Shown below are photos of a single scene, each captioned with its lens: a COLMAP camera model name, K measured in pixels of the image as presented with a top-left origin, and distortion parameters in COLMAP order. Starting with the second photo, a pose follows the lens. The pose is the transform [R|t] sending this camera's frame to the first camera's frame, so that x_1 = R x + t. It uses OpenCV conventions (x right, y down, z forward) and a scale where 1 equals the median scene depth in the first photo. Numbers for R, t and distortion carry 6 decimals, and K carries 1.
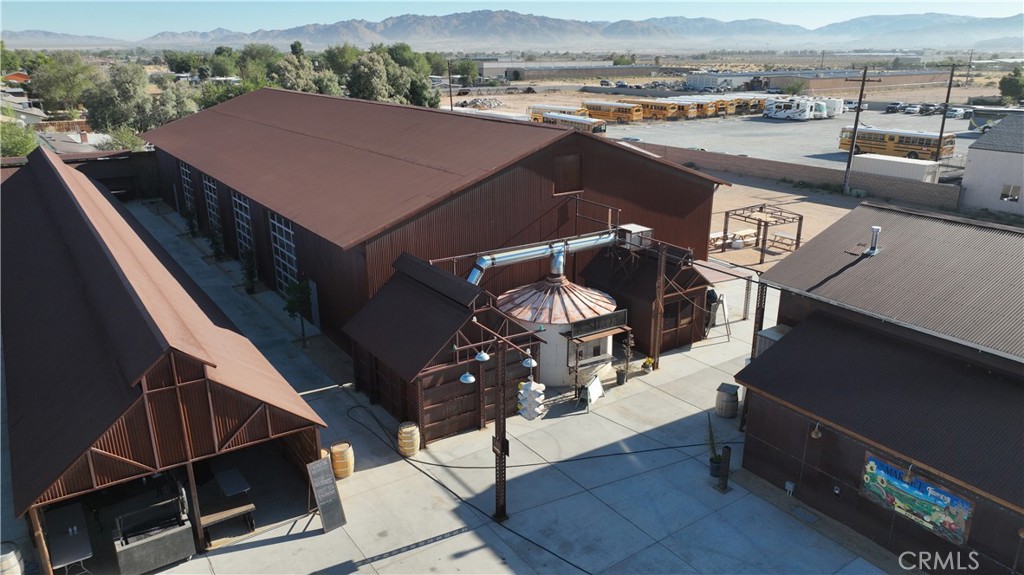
lens RADIAL K [[720.2, 0, 512.0], [0, 720.2, 287.5], [0, 0, 1]] dist [-0.002531, 0.022622]
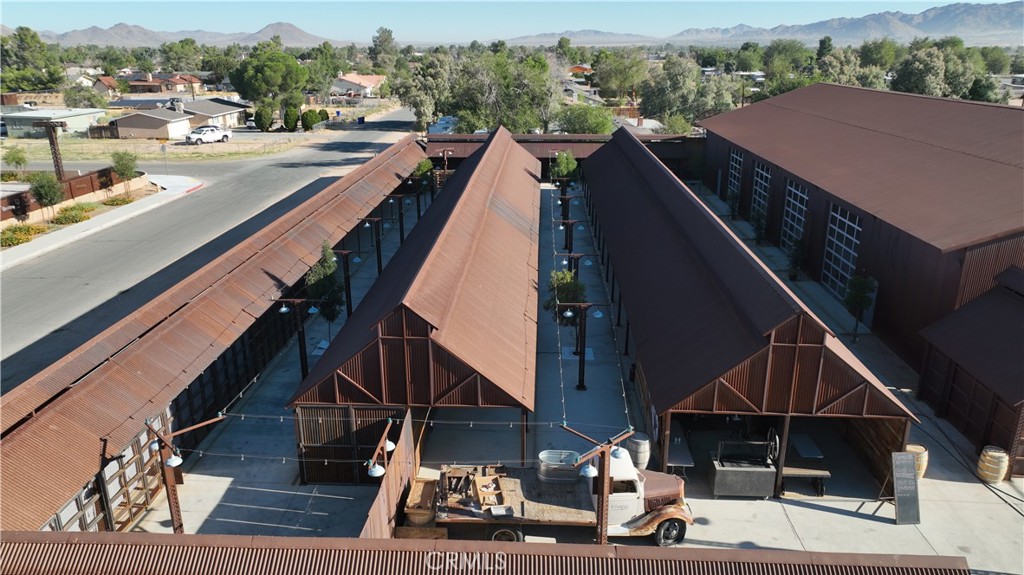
lens RADIAL K [[720.2, 0, 512.0], [0, 720.2, 287.5], [0, 0, 1]] dist [-0.002531, 0.022622]
pose [[0.793048, 0.194205, -0.577373, -0.032754], [-0.191033, 0.979294, 0.067002, 0.010200], [0.578430, 0.057161, 0.813727, -0.029022]]
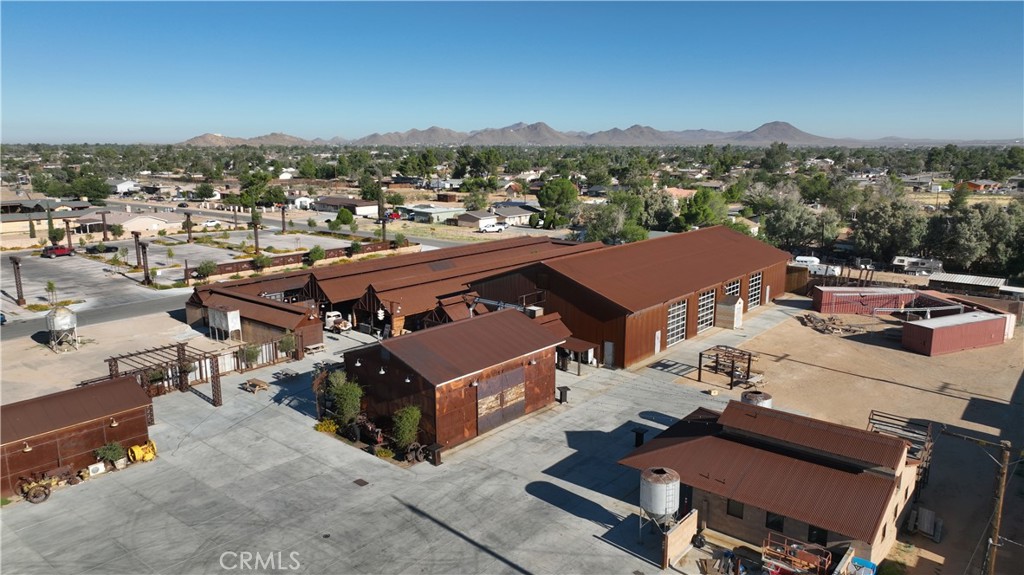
lens RADIAL K [[720.2, 0, 512.0], [0, 720.2, 287.5], [0, 0, 1]] dist [-0.002531, 0.022622]
pose [[0.270465, 0.191469, -0.943498, 0.704646], [-0.304195, 0.946812, 0.104940, -0.111927], [0.913408, 0.258625, 0.314323, 0.065484]]
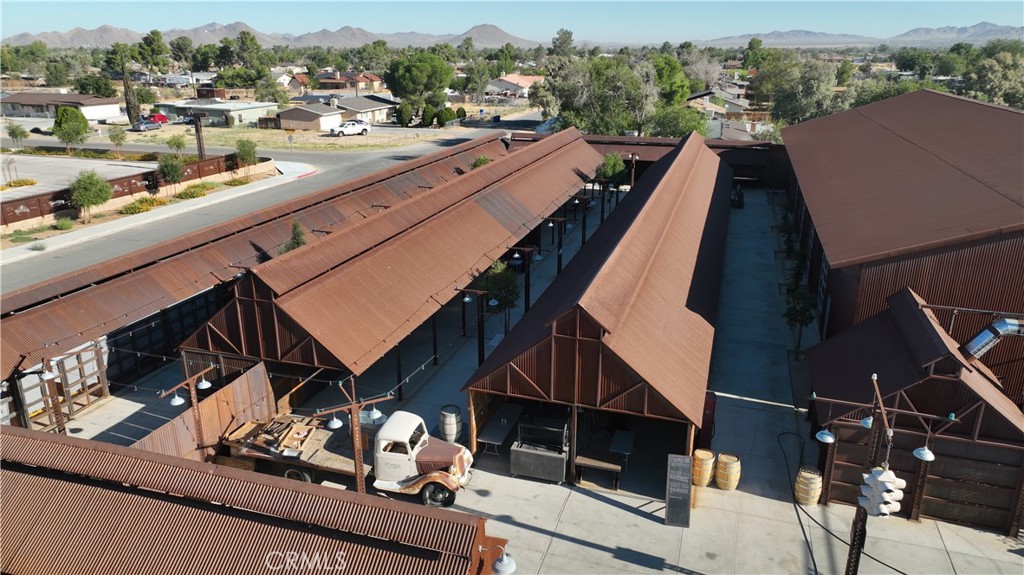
lens RADIAL K [[720.2, 0, 512.0], [0, 720.2, 287.5], [0, 0, 1]] dist [-0.002531, 0.022622]
pose [[0.610899, 0.252484, -0.750369, 0.056235], [-0.249870, 0.960831, 0.119872, -0.009644], [0.751244, 0.114265, 0.650059, 0.026661]]
